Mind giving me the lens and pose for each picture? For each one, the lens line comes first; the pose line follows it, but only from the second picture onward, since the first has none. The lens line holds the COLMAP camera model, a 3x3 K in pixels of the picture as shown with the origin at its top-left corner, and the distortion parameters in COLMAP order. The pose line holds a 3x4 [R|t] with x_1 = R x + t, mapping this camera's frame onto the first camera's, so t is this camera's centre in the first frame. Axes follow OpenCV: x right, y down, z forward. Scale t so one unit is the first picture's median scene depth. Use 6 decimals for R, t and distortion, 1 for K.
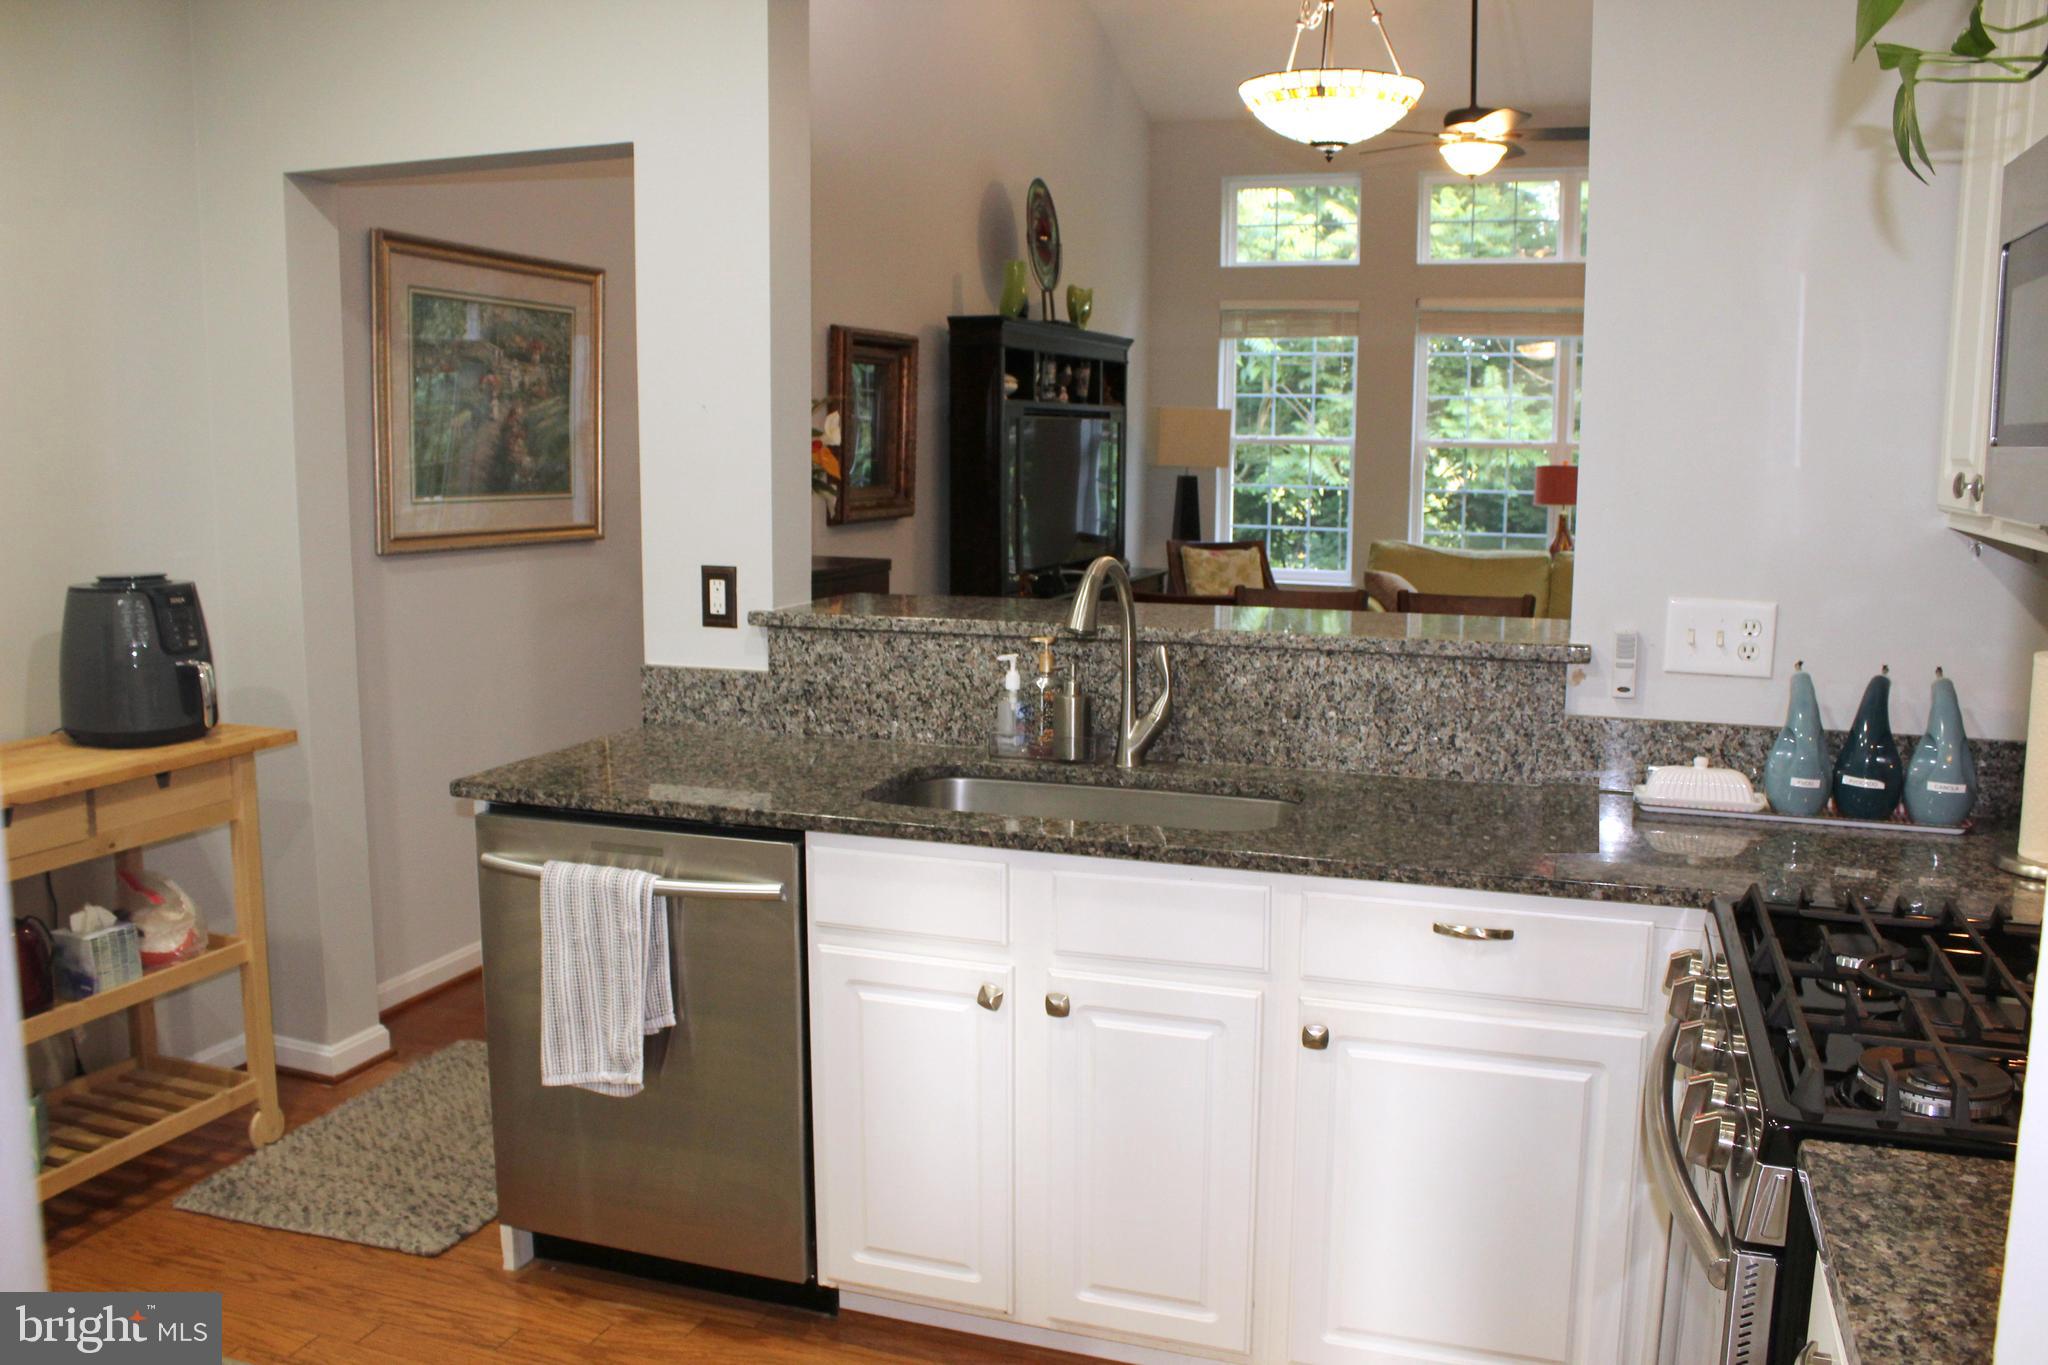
lens RADIAL K [[1700.2, 0, 1024.0], [0, 1700.2, 682.5], [0, 0, 1]] dist [-0.169699, 0.156245]
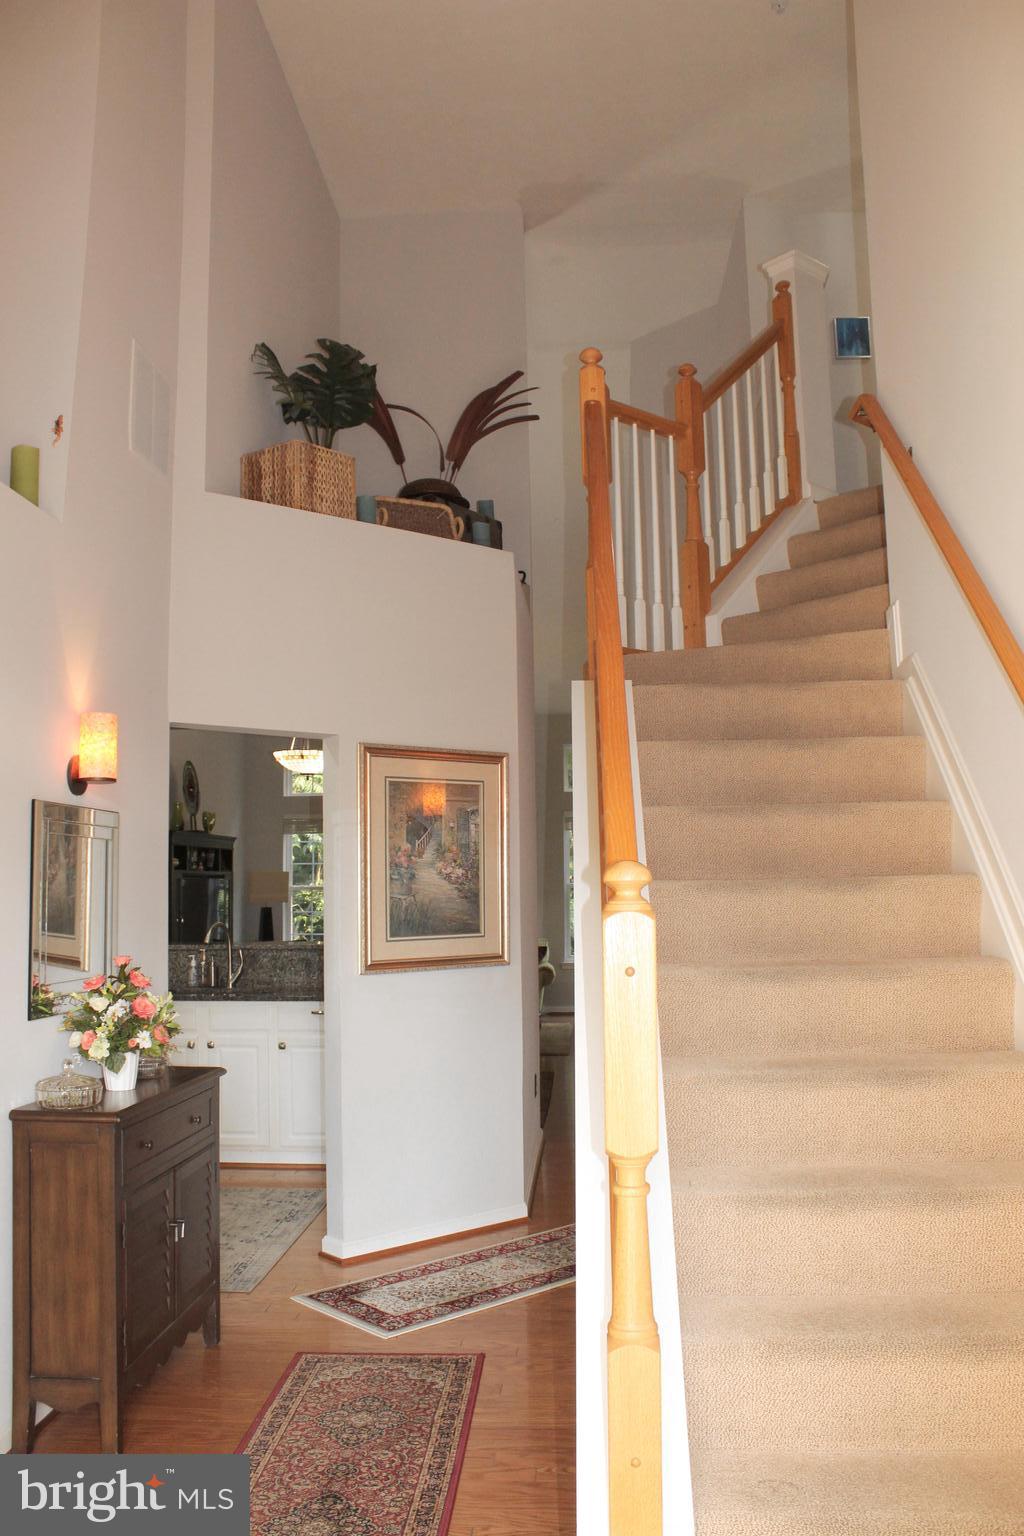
lens RADIAL K [[1275.1, 0, 512.0], [0, 1275.1, 768.0], [0, 0, 1]] dist [-0.169699, 0.156245]
pose [[0.962918, 0.010234, 0.269601, -0.066876], [0.053448, 0.972240, -0.227801, 0.199400], [-0.264448, 0.233763, 0.935640, -1.359153]]
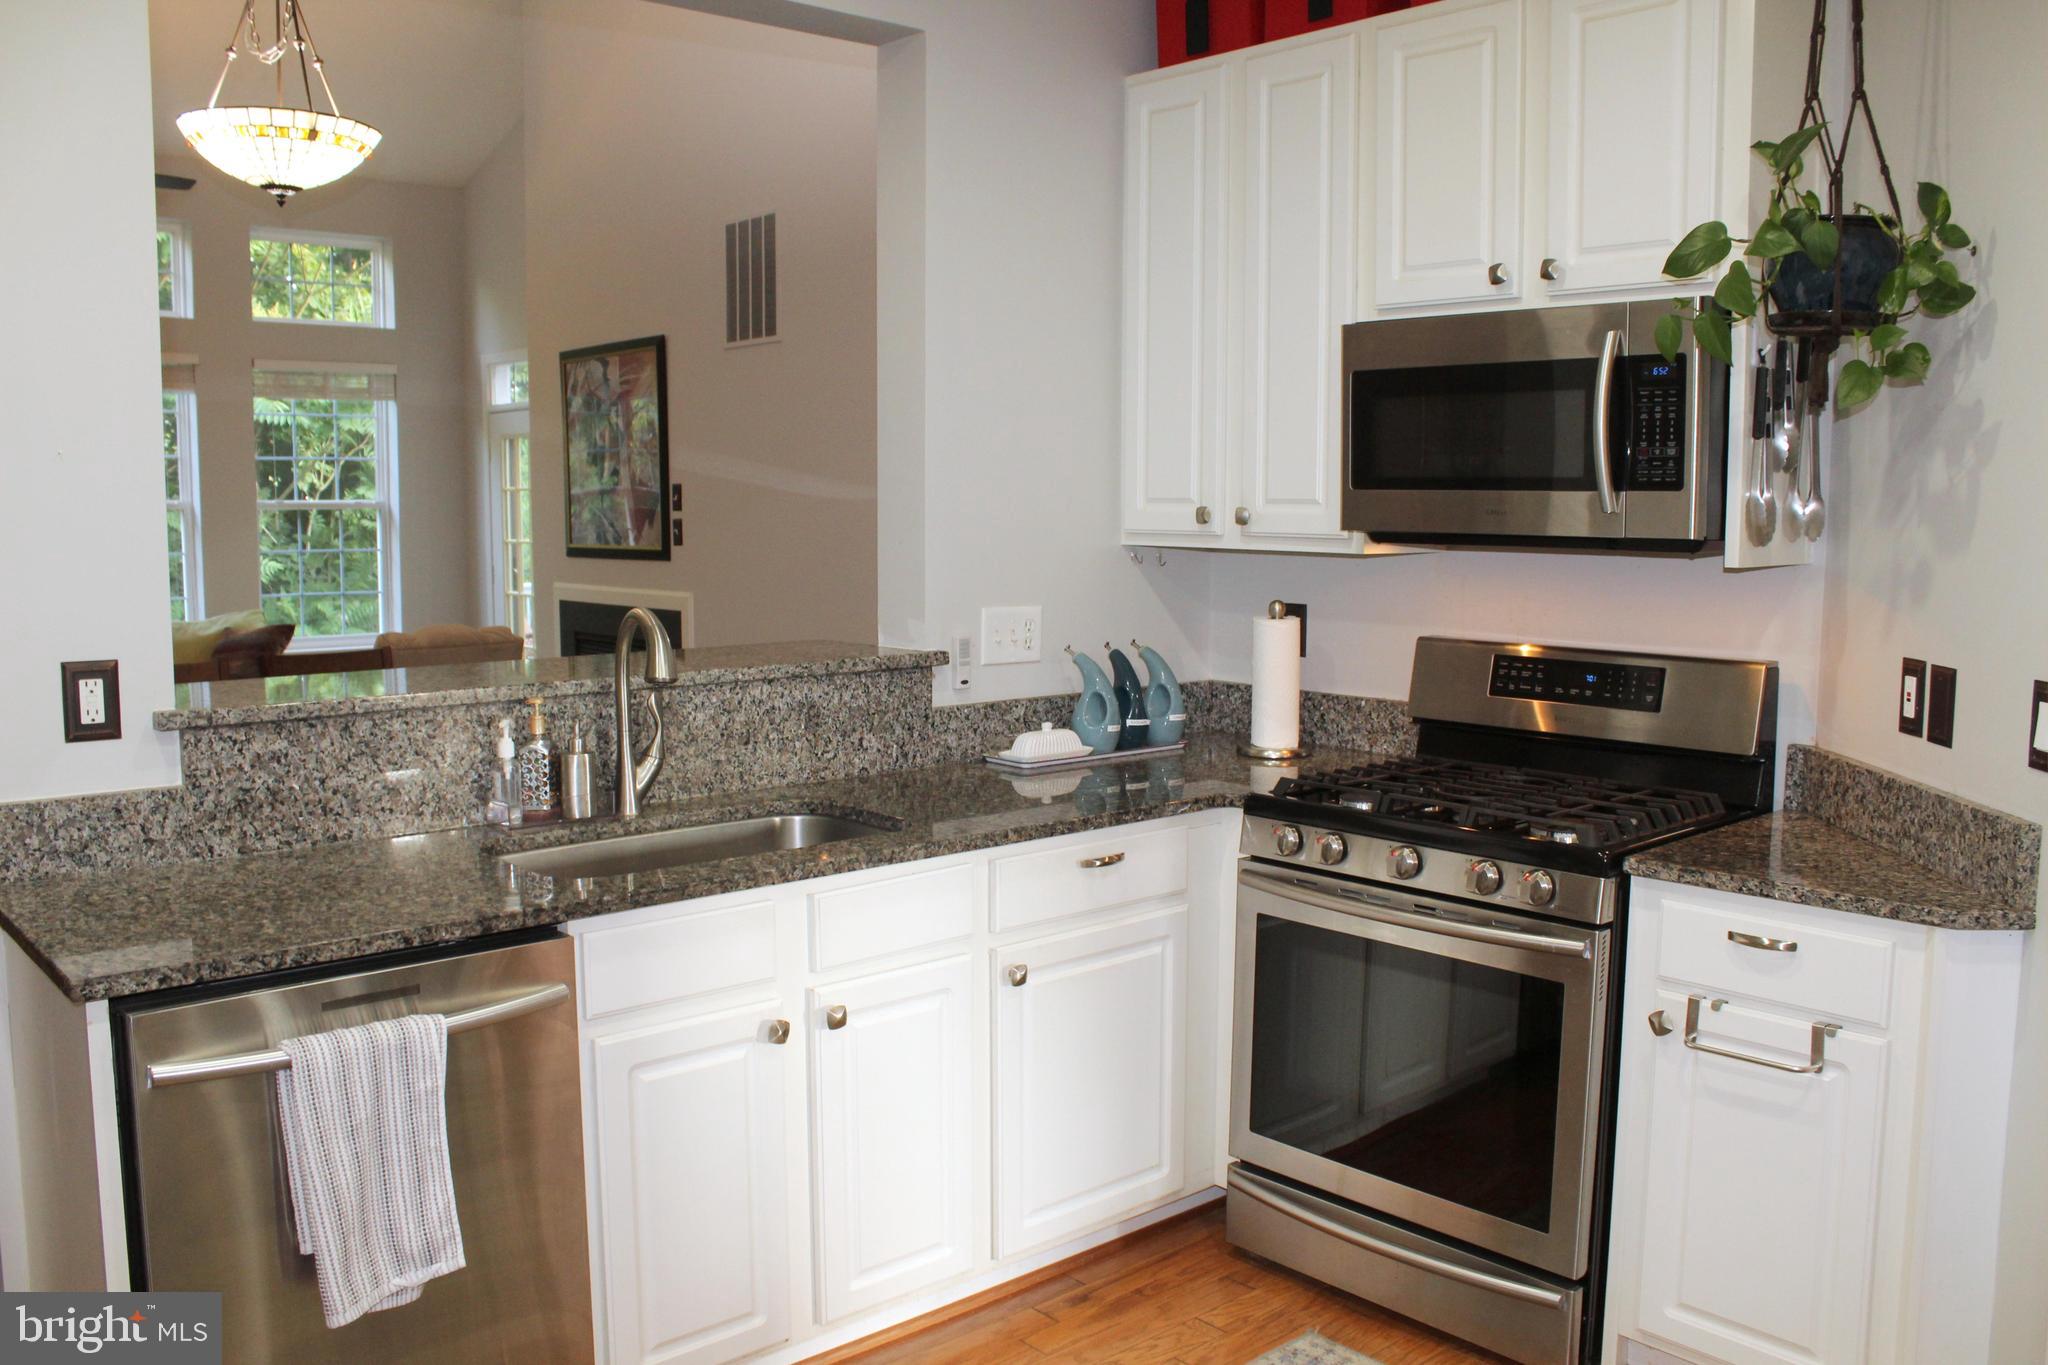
lens RADIAL K [[1700.2, 0, 1024.0], [0, 1700.2, 682.5], [0, 0, 1]] dist [-0.169699, 0.156245]
pose [[0.479109, -0.097510, 0.872323, -0.642235], [0.126662, 0.991089, 0.041219, -0.037093], [-0.868569, 0.090742, 0.487190, 0.275632]]
